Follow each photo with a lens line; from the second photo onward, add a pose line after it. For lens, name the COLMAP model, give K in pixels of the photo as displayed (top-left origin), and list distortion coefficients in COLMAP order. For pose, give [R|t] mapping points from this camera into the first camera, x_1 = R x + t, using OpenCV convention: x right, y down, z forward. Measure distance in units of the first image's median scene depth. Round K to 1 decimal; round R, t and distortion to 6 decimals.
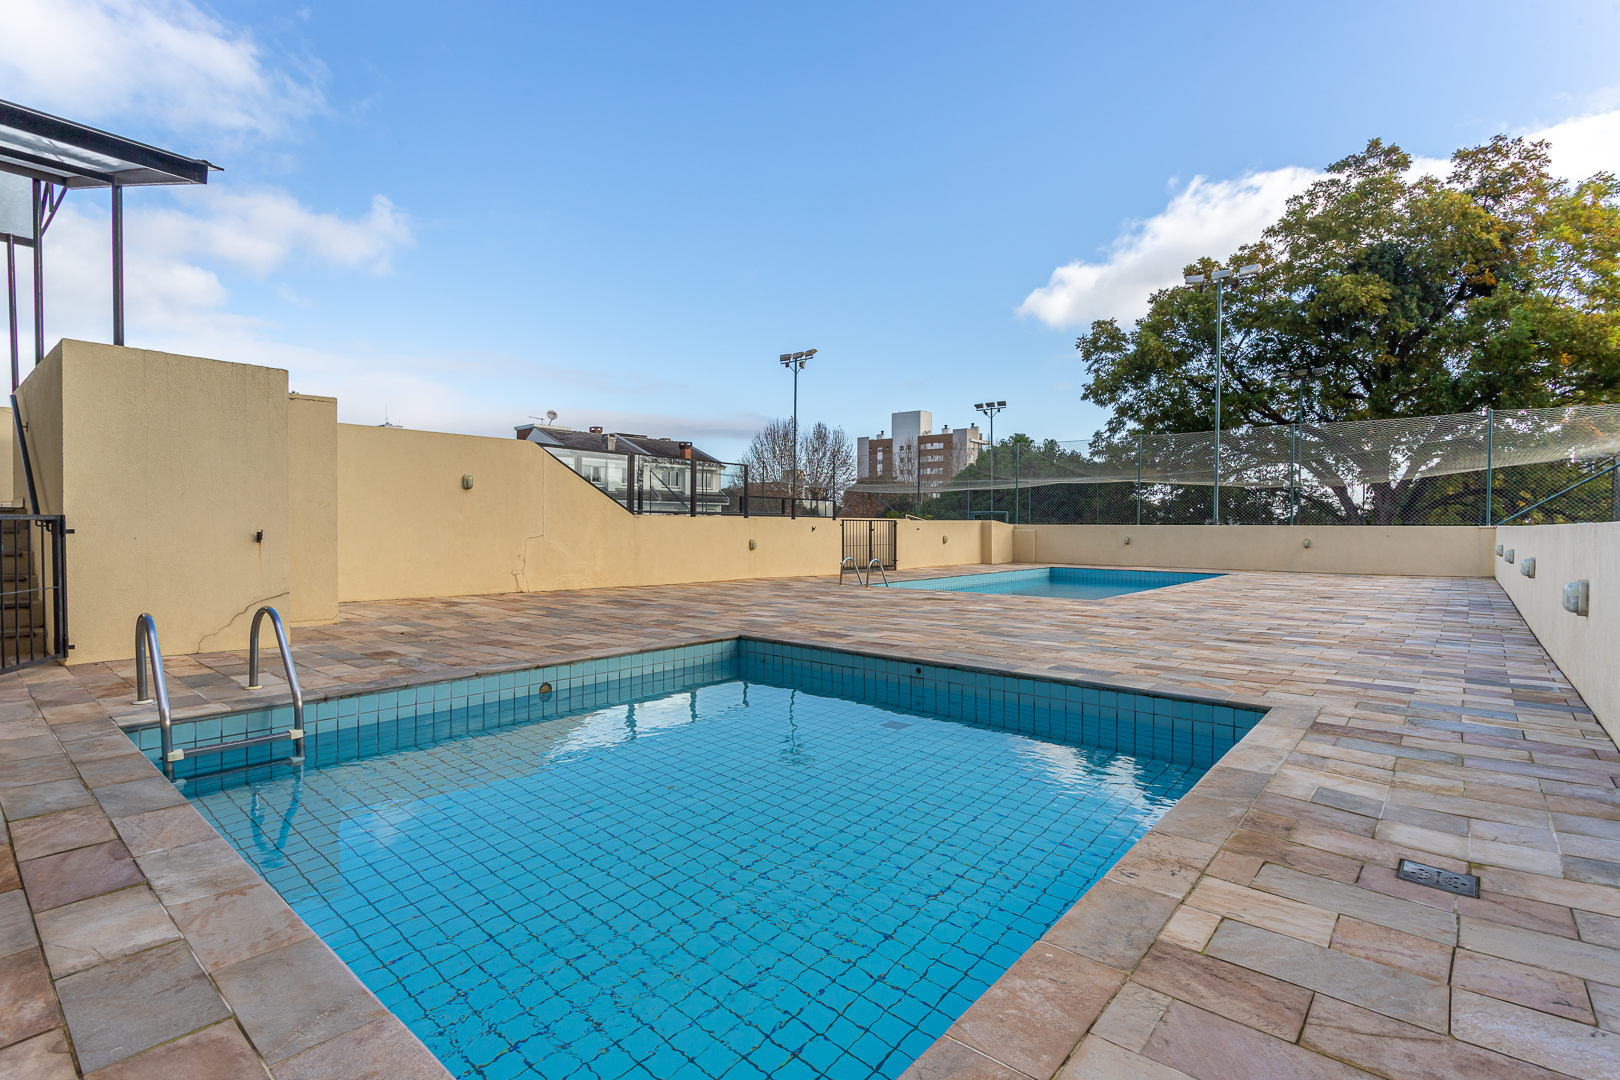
lens RADIAL K [[760.7, 0, 816.9], [0, 760.7, 536.7], [0, 0, 1]] dist [-0.000410, 0.001116]
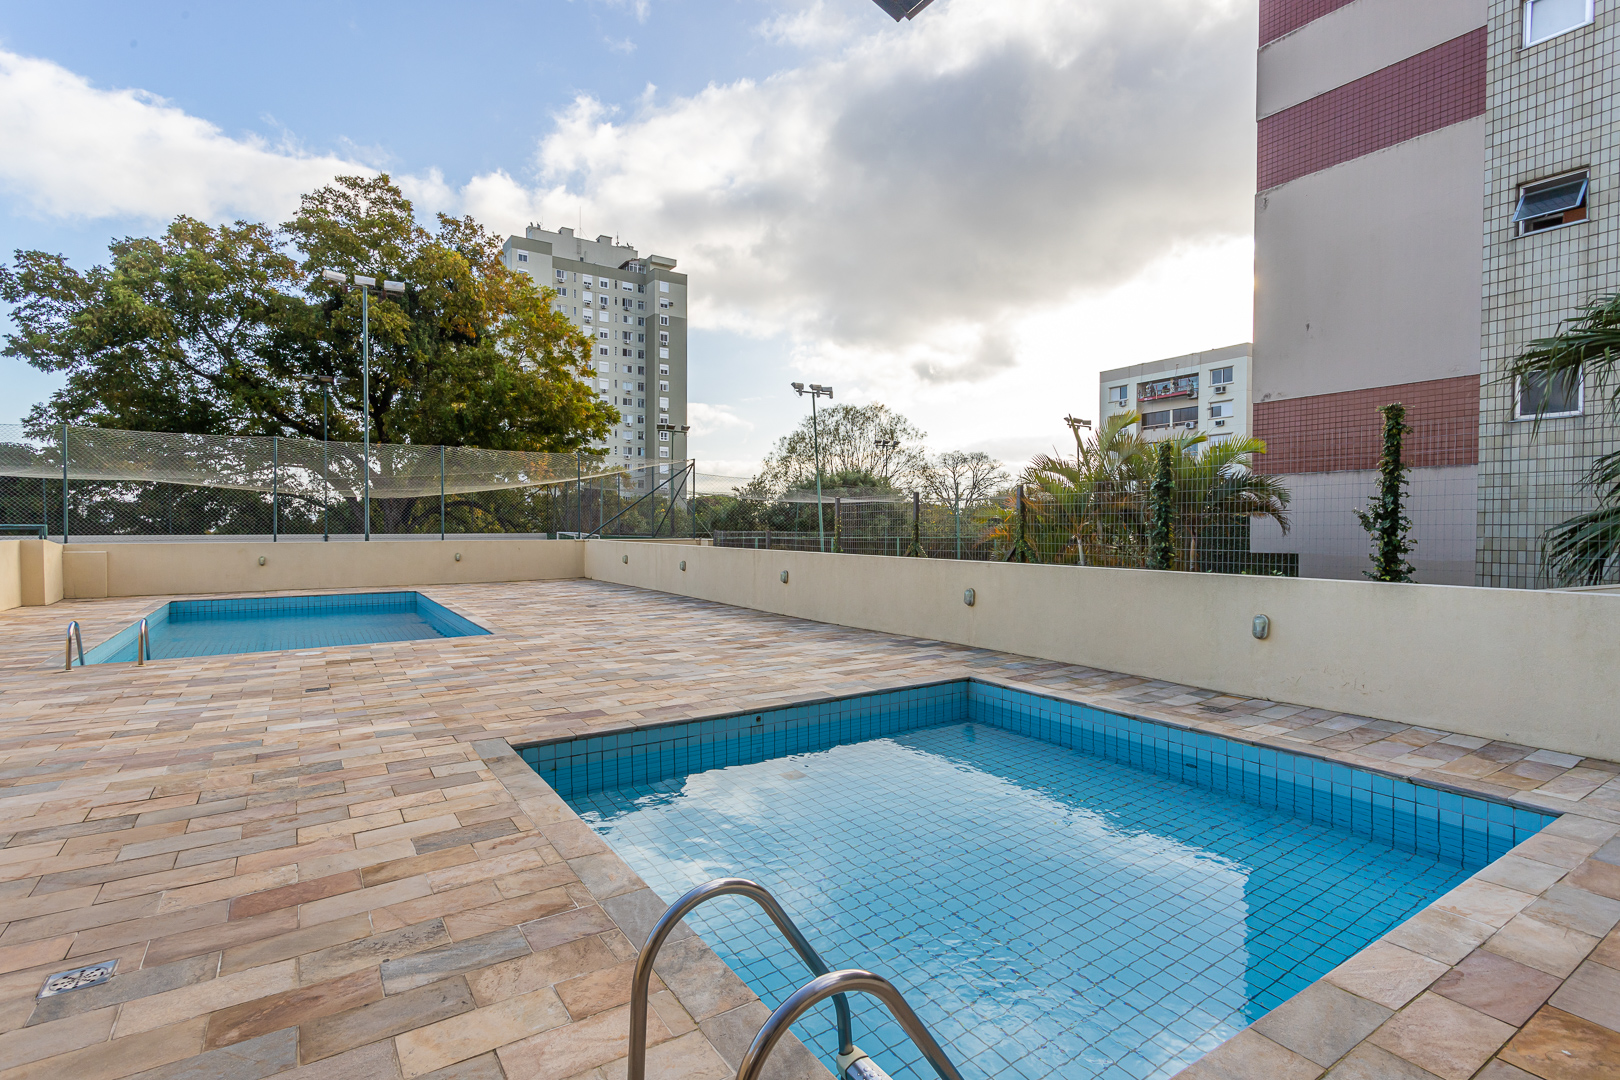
lens RADIAL K [[787.4, 0, 807.0], [0, 787.4, 539.0], [0, 0, 1]] dist [-0.000698, -0.001281]
pose [[0.274999, -0.018492, 0.961267, -0.175990], [0.012916, 0.999796, 0.015538, -0.017643], [-0.961358, 0.008143, 0.275182, 0.124508]]
